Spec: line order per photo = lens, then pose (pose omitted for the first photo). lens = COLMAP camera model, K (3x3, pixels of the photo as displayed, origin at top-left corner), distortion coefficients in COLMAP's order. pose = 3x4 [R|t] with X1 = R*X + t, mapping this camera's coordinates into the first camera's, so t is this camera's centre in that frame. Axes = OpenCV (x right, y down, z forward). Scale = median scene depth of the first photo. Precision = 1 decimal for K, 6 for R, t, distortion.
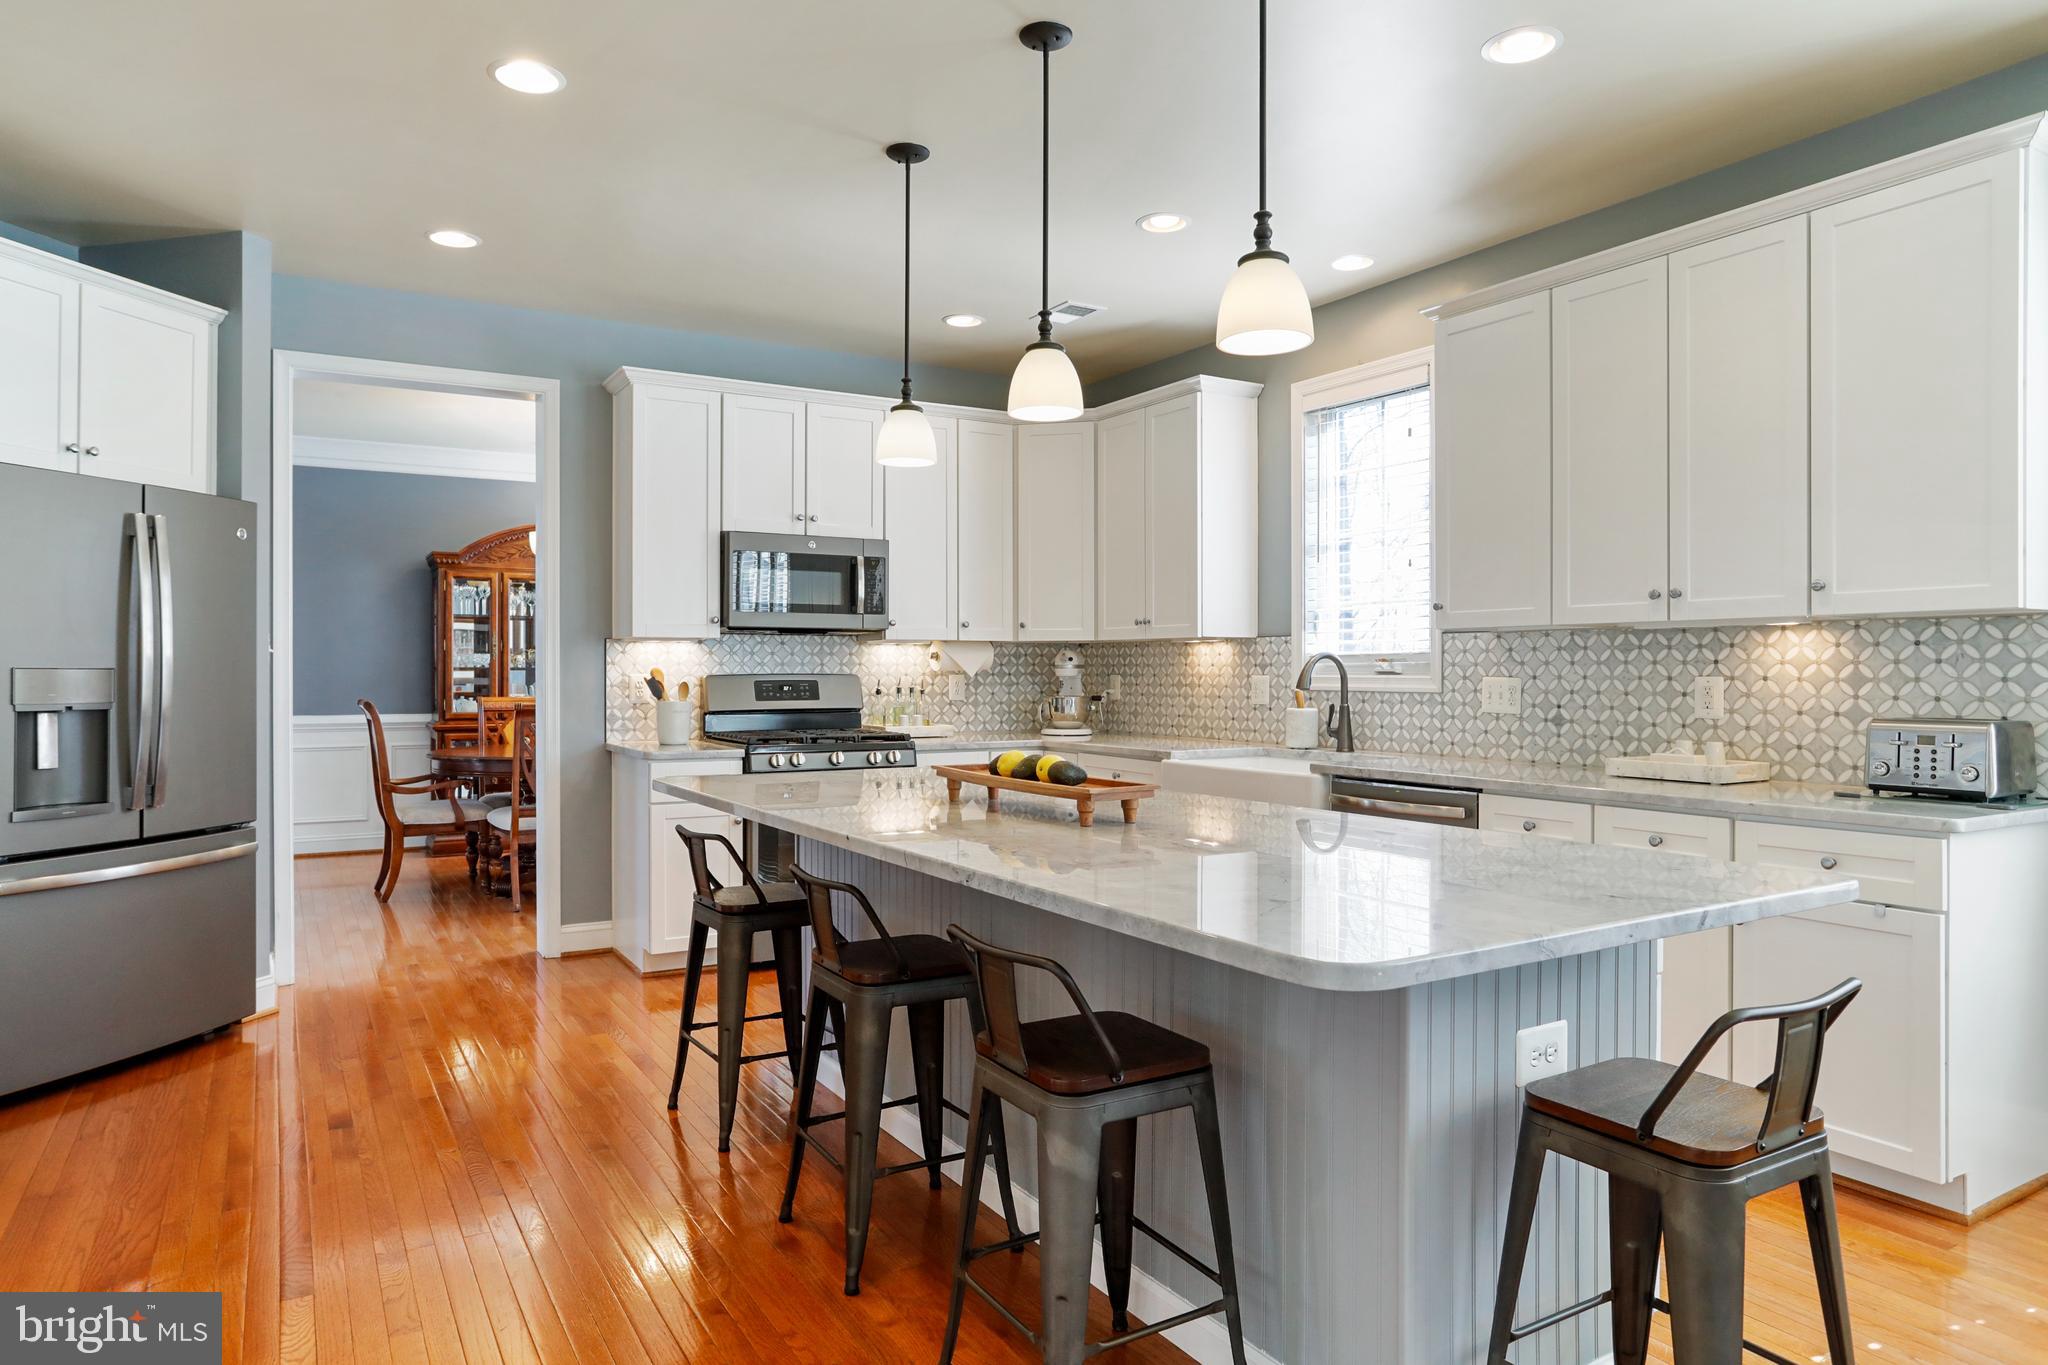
lens RADIAL K [[1253.2, 0, 1014.5], [0, 1253.2, 674.5], [0, 0, 1]] dist [-0.069071, 0.064607]
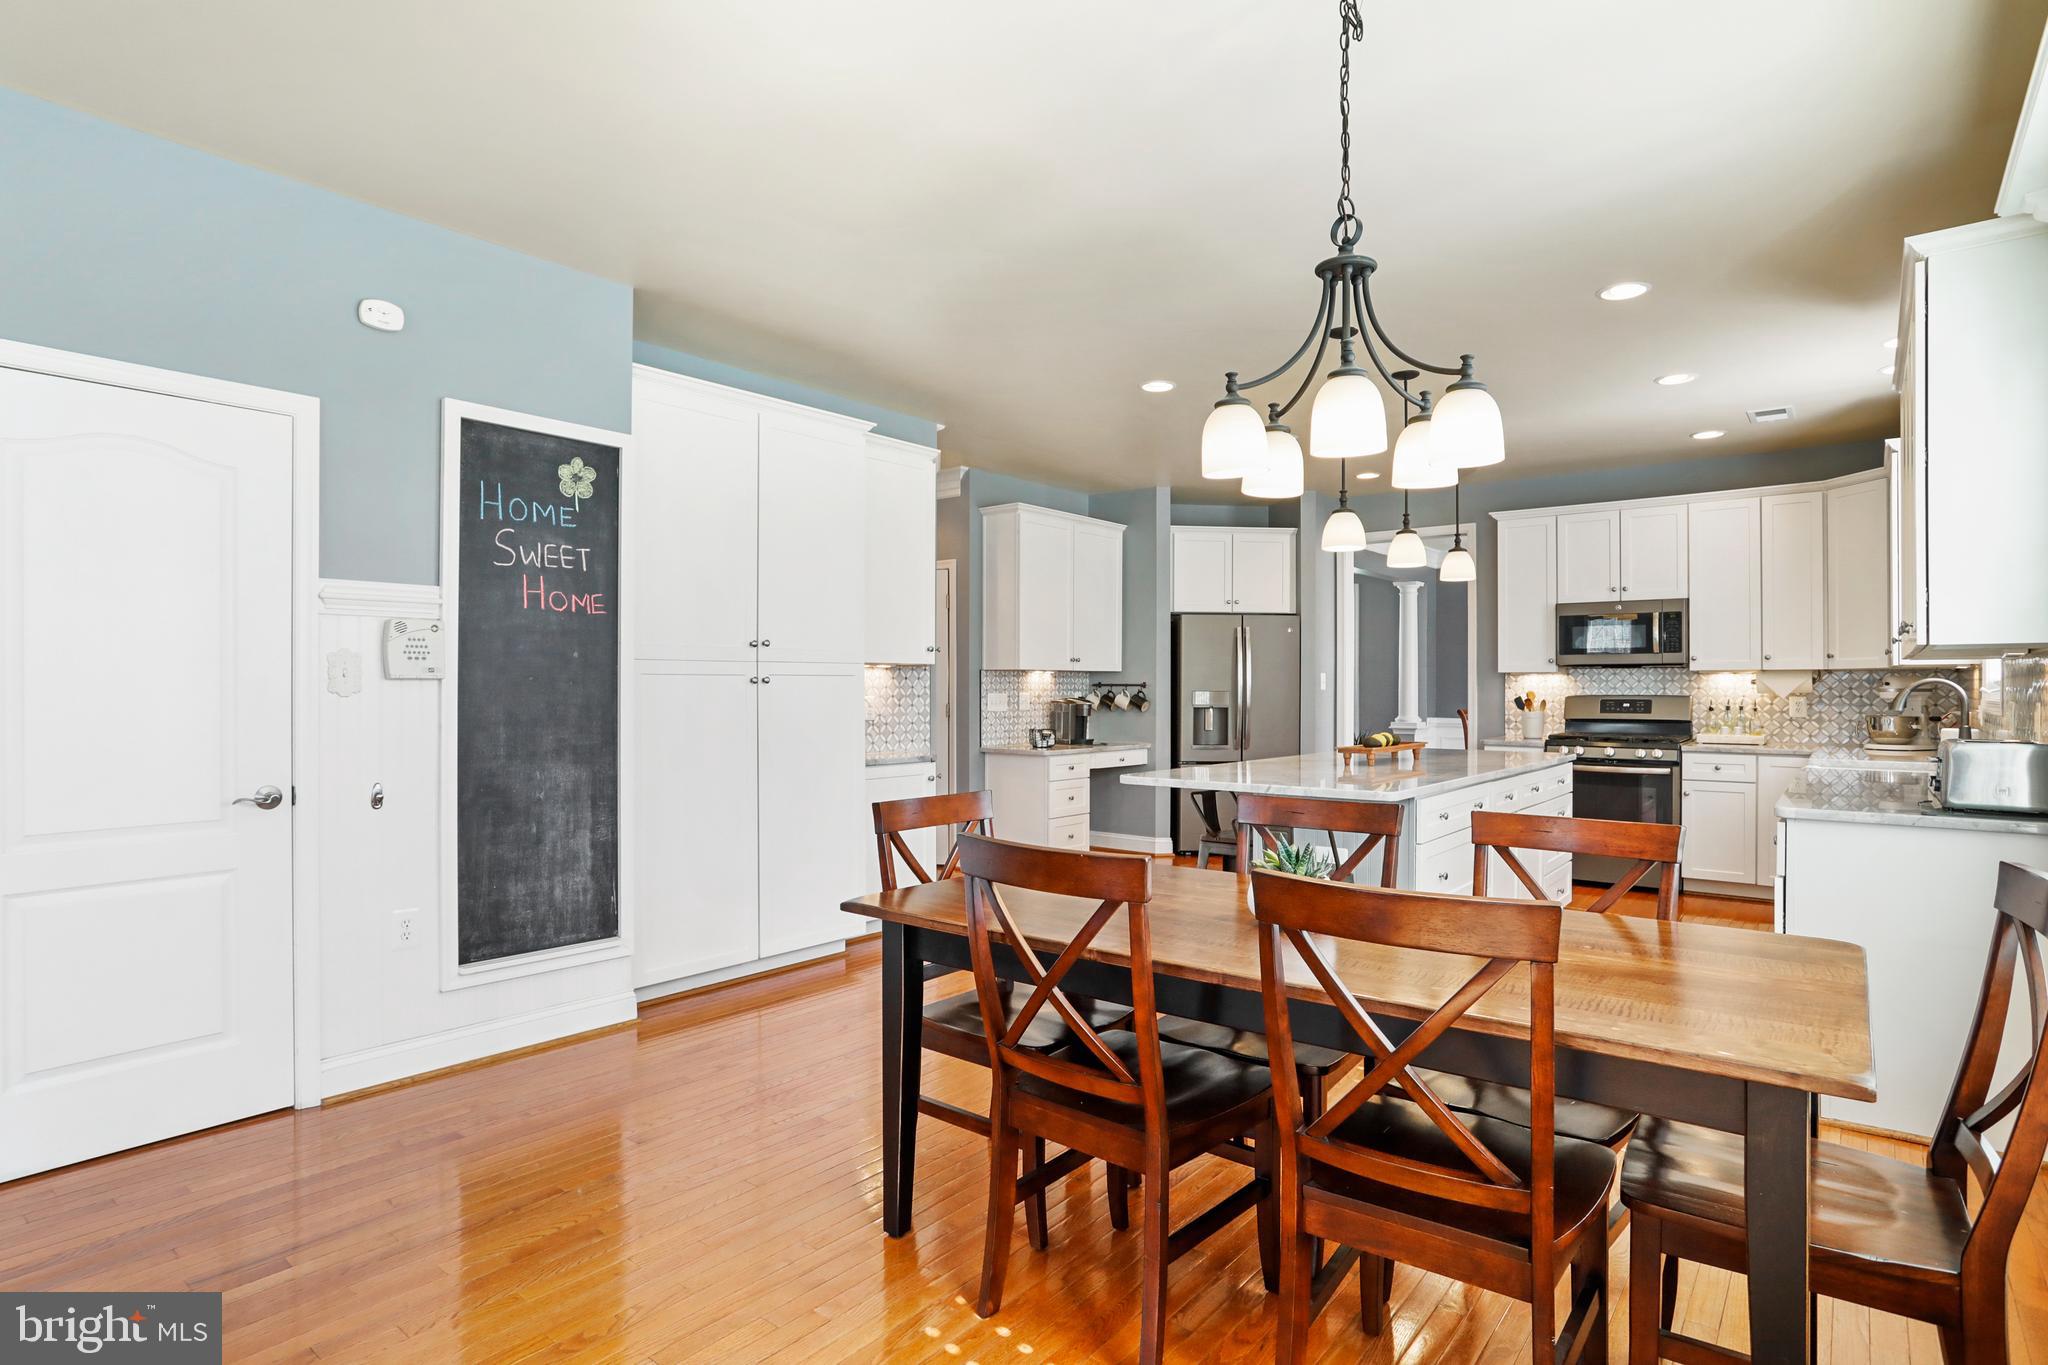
lens RADIAL K [[1057.0, 0, 1012.7], [0, 1057.0, 688.1], [0, 0, 1]] dist [-0.071130, 0.040359]
pose [[0.336440, -0.000662, -0.941705, 0.787274], [-0.004487, 0.999987, -0.002306, -0.003103], [0.941694, 0.005001, 0.336433, -0.087433]]
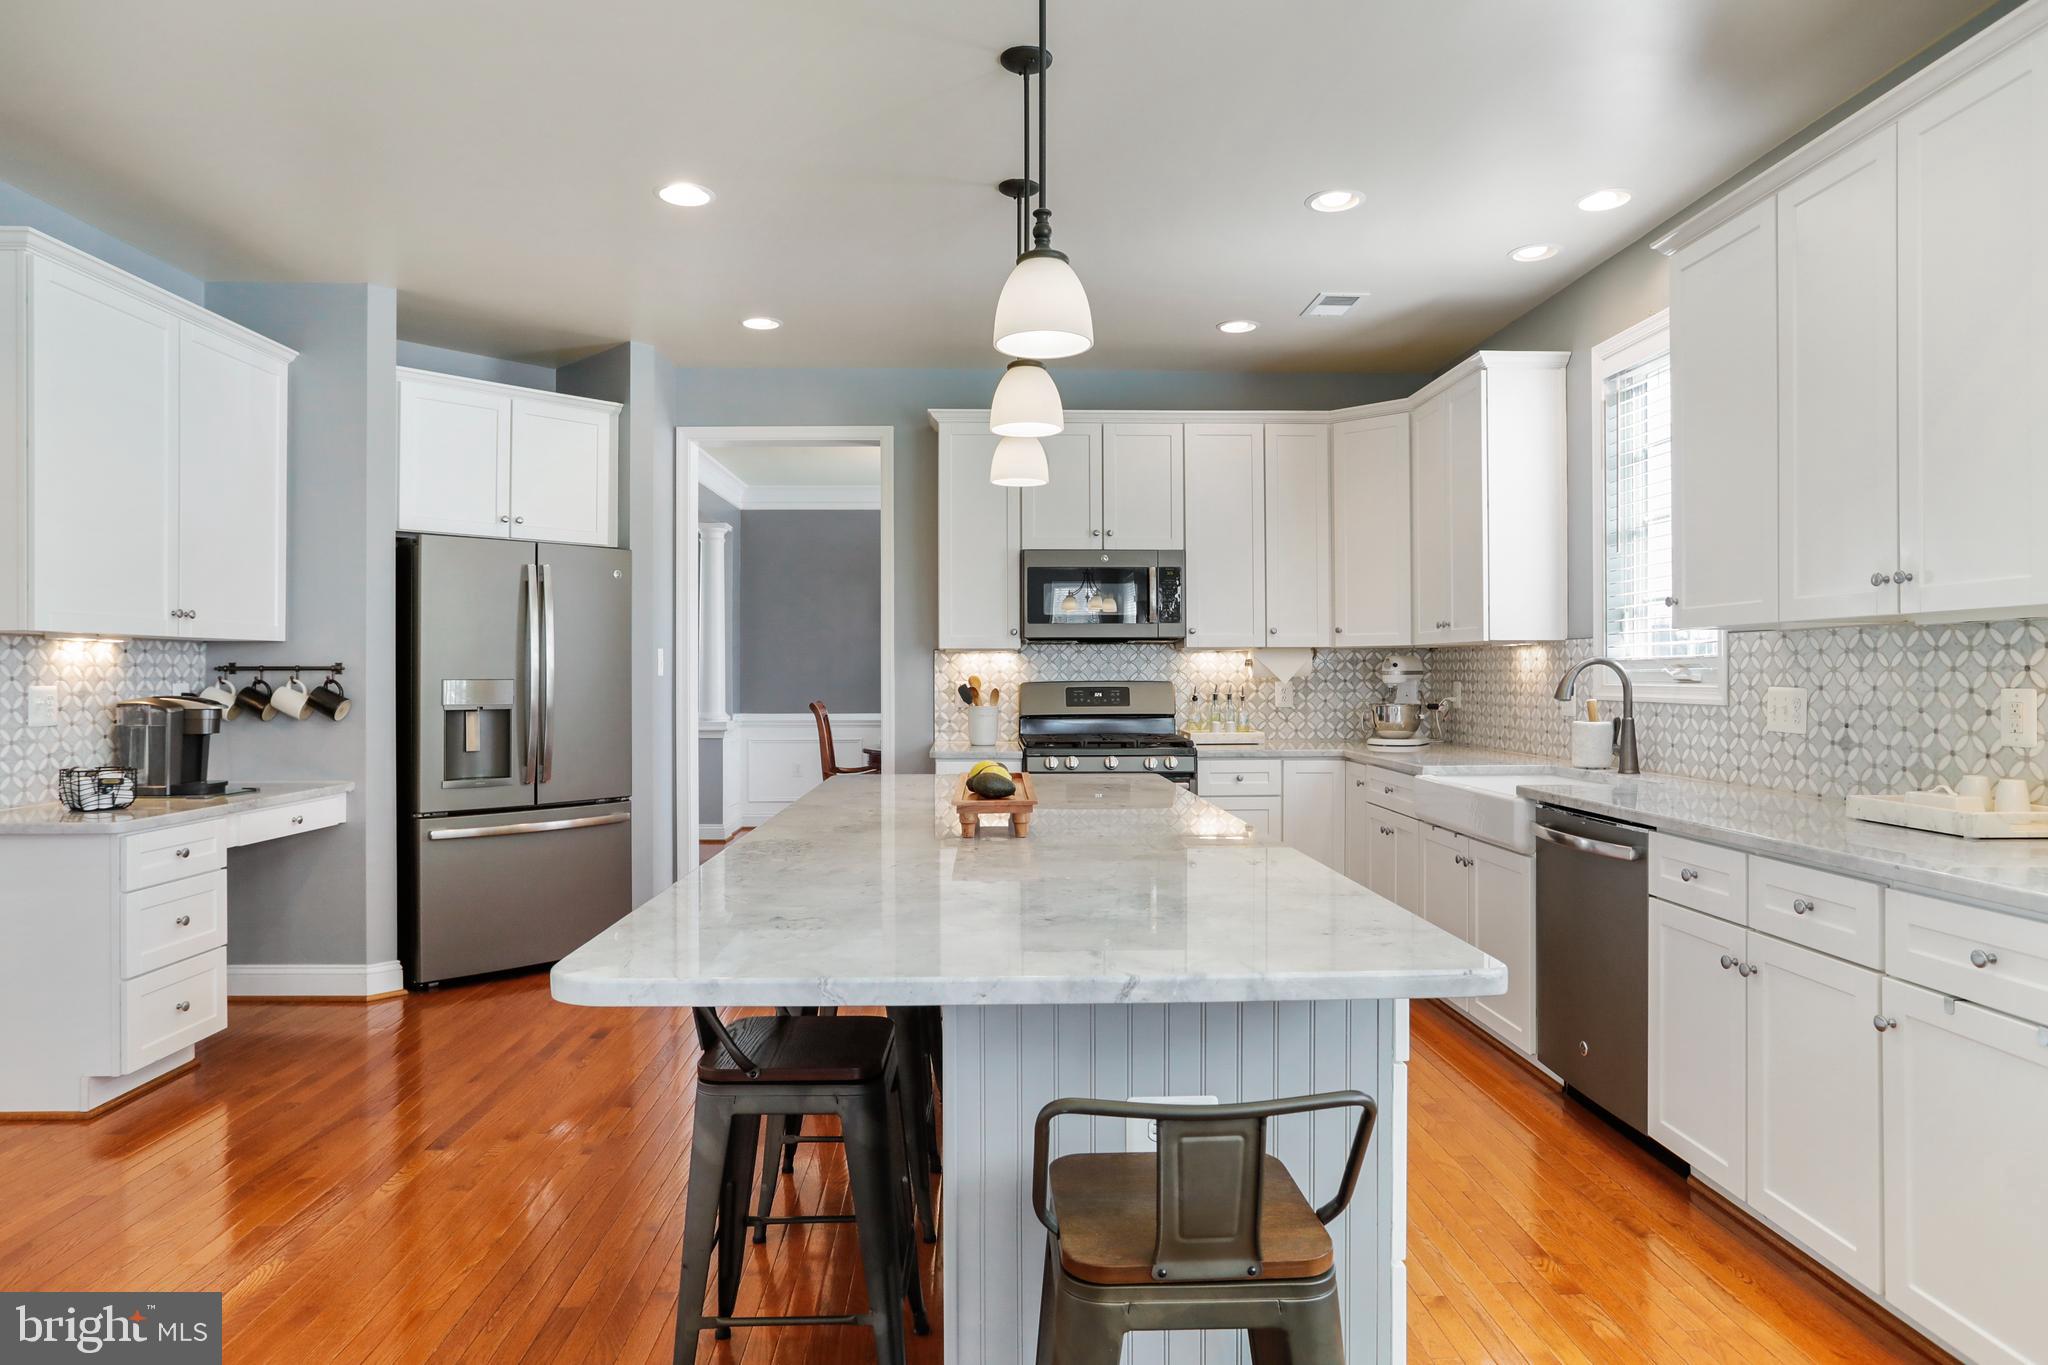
lens RADIAL K [[1206.9, 0, 1012.7], [0, 1206.9, 672.0], [0, 0, 1]] dist [-0.043267, 0.028566]
pose [[0.872369, -0.003645, -0.488834, 0.281735], [0.001776, 0.999989, -0.004286, -0.004394], [0.488844, 0.002871, 0.872366, 0.078631]]
